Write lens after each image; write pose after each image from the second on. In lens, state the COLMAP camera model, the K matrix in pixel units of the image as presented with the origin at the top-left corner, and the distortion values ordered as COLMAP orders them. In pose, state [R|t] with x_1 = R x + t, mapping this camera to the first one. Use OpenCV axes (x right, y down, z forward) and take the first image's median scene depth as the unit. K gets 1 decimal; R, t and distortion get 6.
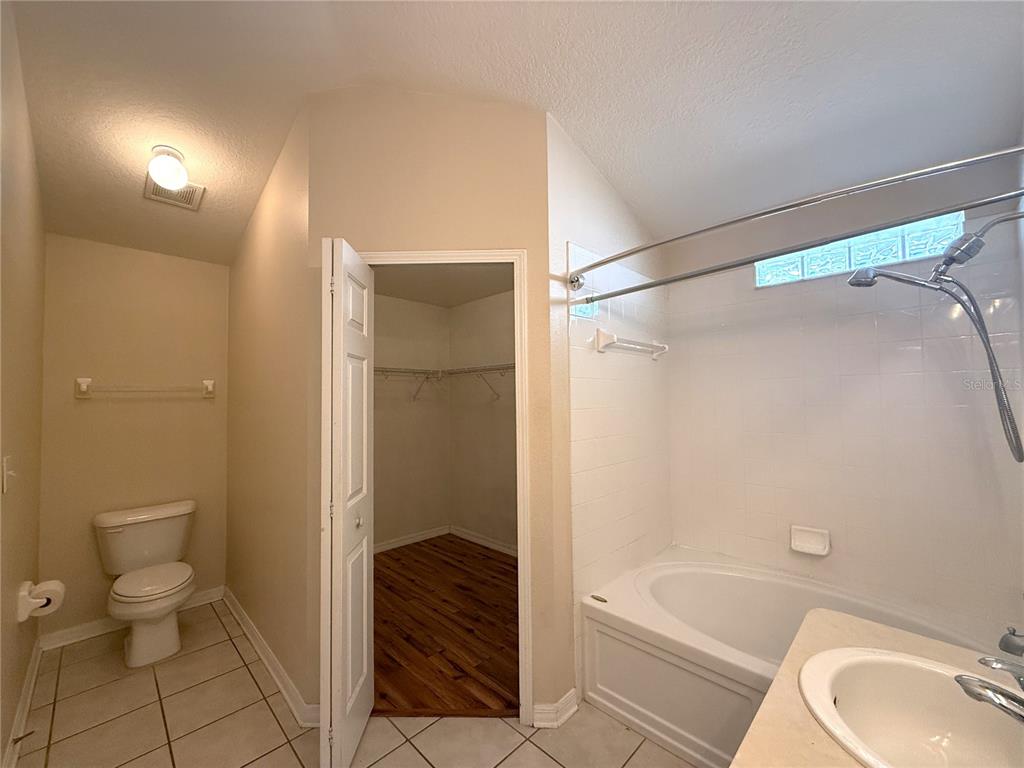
lens RADIAL K [[413.5, 0, 510.6], [0, 413.5, 386.2], [0, 0, 1]] dist [0.000574, 0.000034]
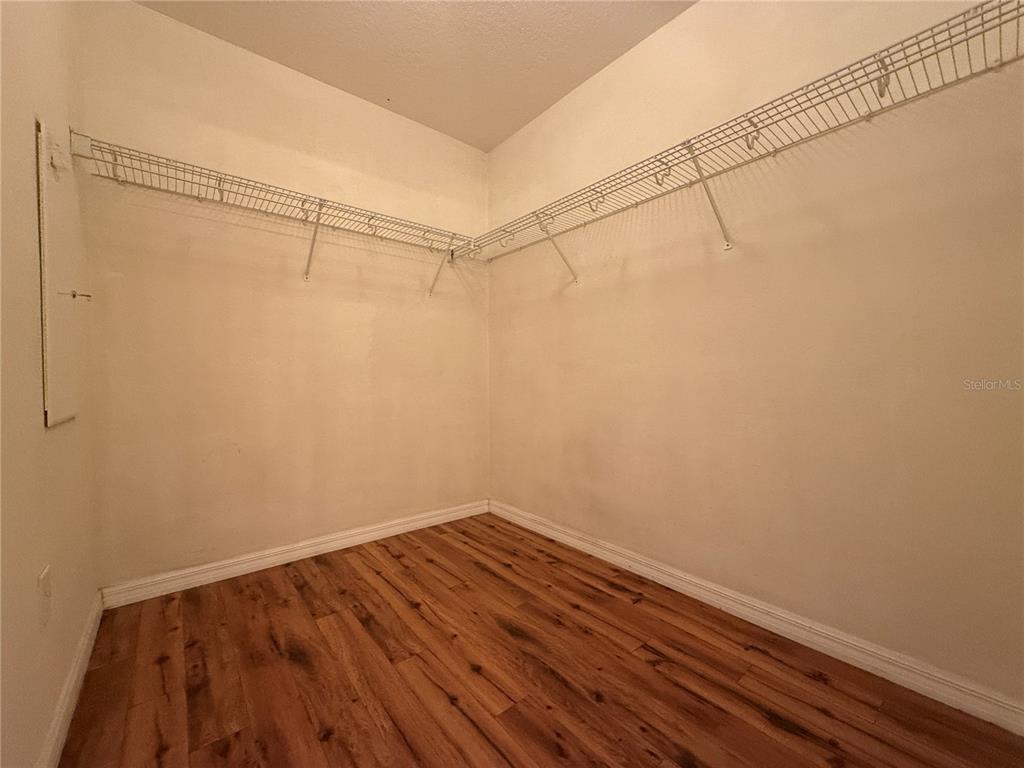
lens RADIAL K [[413.5, 0, 511.5], [0, 413.5, 380.4], [0, 0, 1]] dist [0.000574, 0.000034]
pose [[0.995531, 0.007949, -0.094104, -0.066020], [-0.004011, 0.999111, 0.041967, 0.152177], [0.094354, -0.041402, 0.994677, 0.458878]]
